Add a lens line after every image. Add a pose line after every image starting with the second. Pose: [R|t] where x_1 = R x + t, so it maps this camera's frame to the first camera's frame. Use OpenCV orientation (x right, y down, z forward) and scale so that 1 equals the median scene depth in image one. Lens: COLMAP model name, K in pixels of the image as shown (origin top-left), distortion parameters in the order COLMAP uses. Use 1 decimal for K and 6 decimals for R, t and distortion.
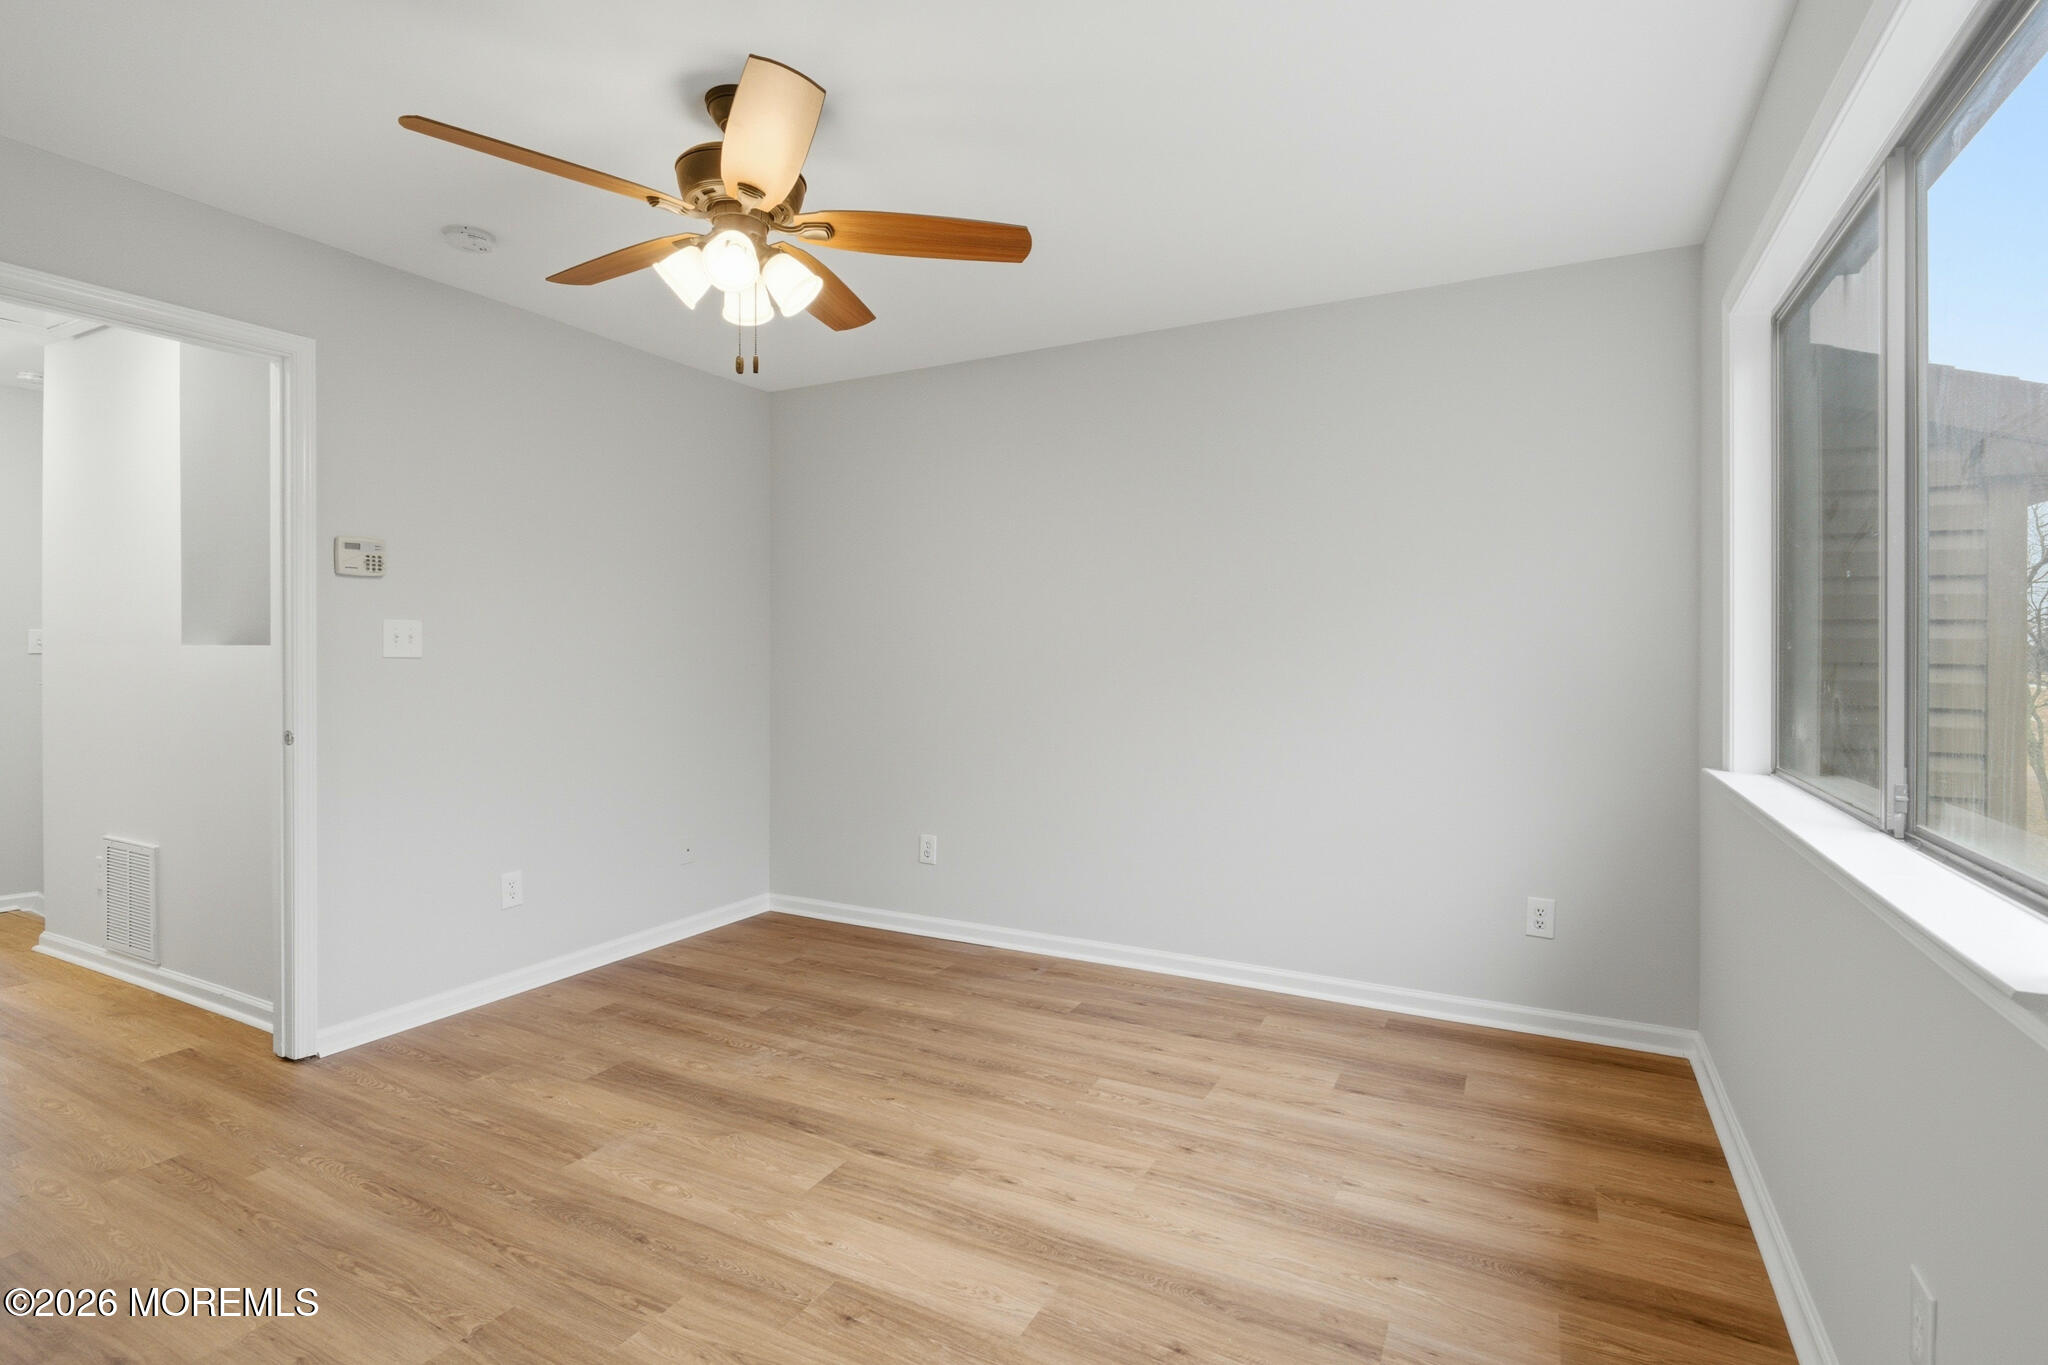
lens RADIAL K [[953.5, 0, 1018.8], [0, 953.5, 670.3], [0, 0, 1]] dist [-0.000654, -0.000884]
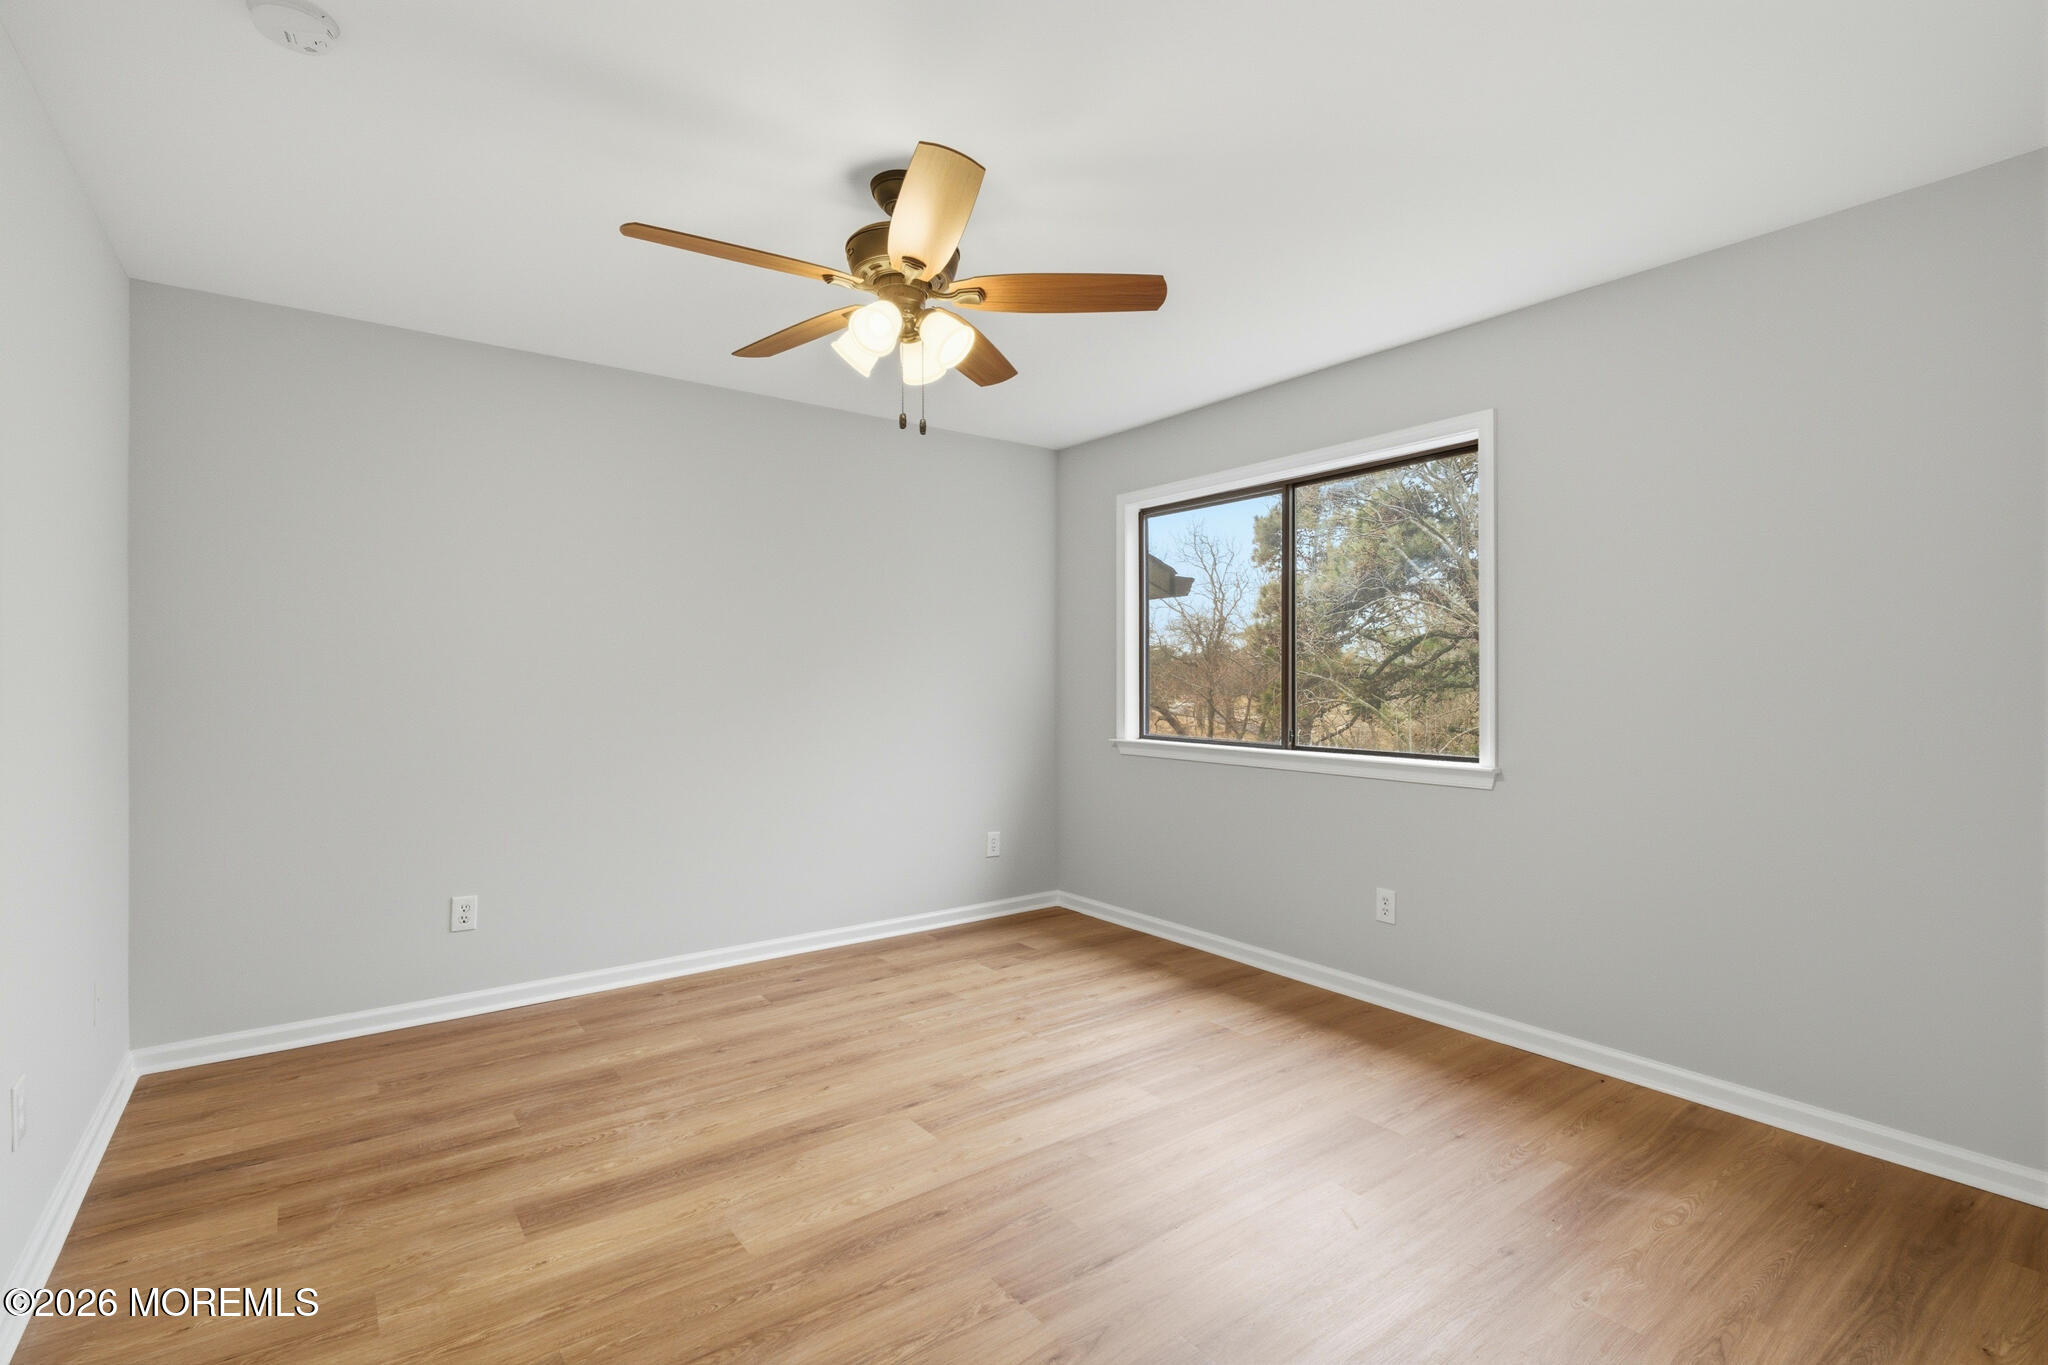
lens RADIAL K [[953.5, 0, 972.4], [0, 953.5, 700.7], [0, 0, 1]] dist [-0.000654, -0.000884]
pose [[0.458316, -0.023233, 0.888485, -0.905366], [0.017538, 0.999700, 0.017094, -0.009119], [-0.888616, 0.007748, 0.458586, 0.307267]]
